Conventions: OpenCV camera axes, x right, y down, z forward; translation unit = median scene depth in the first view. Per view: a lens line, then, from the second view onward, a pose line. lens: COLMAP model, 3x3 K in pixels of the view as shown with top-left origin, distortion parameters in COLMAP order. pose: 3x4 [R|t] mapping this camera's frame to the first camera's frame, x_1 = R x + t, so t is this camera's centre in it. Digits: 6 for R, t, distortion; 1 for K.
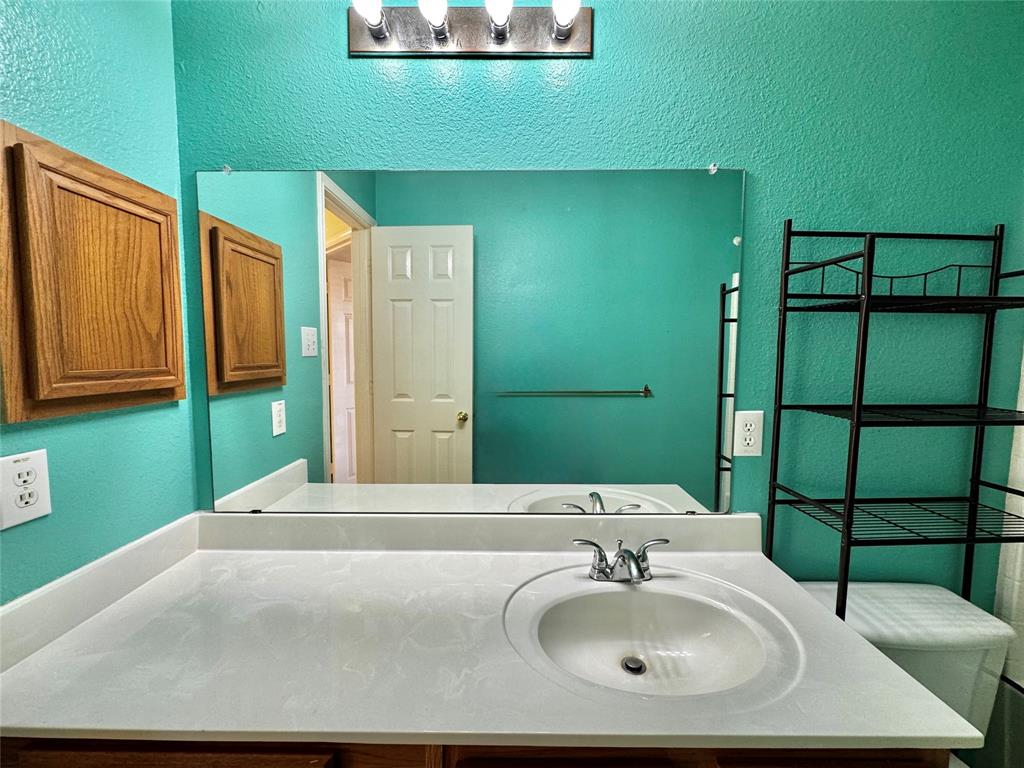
lens RADIAL K [[409.0, 0, 512.0], [0, 409.0, 384.0], [0, 0, 1]] dist [-0.004824, -0.000255]
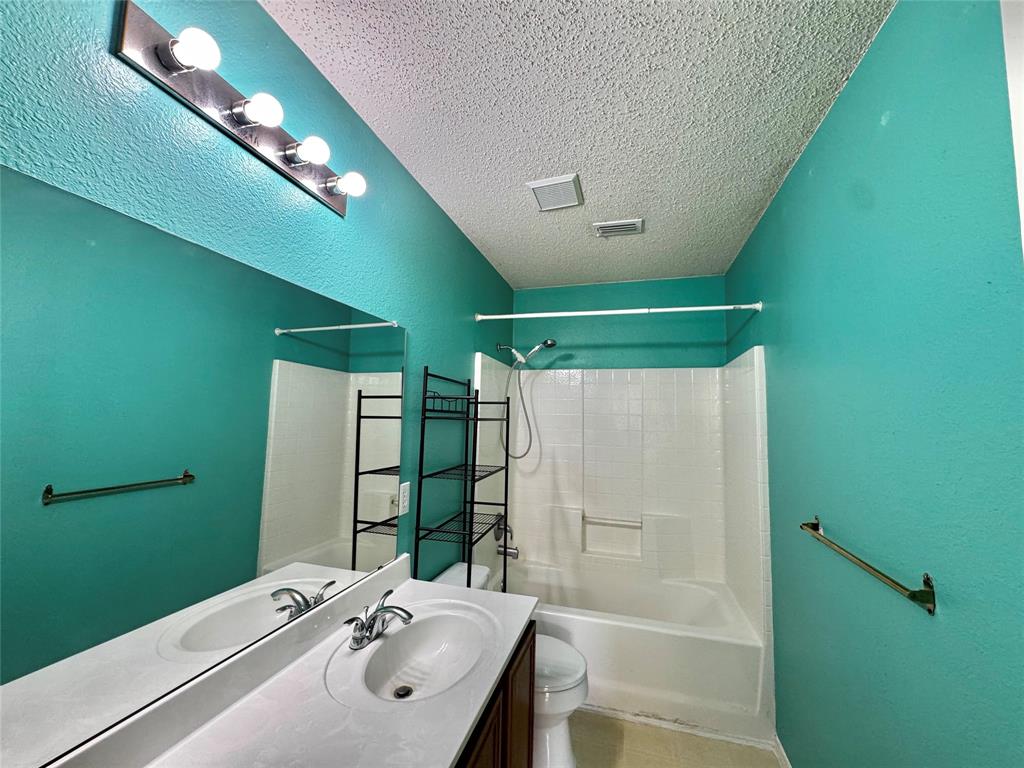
lens RADIAL K [[409.0, 0, 512.0], [0, 409.0, 384.0], [0, 0, 1]] dist [-0.004824, -0.000255]
pose [[0.266753, 0.083908, 0.960105, -0.849020], [0.057476, 0.993045, -0.102756, -0.127669], [-0.962049, 0.082594, 0.260075, 0.208272]]
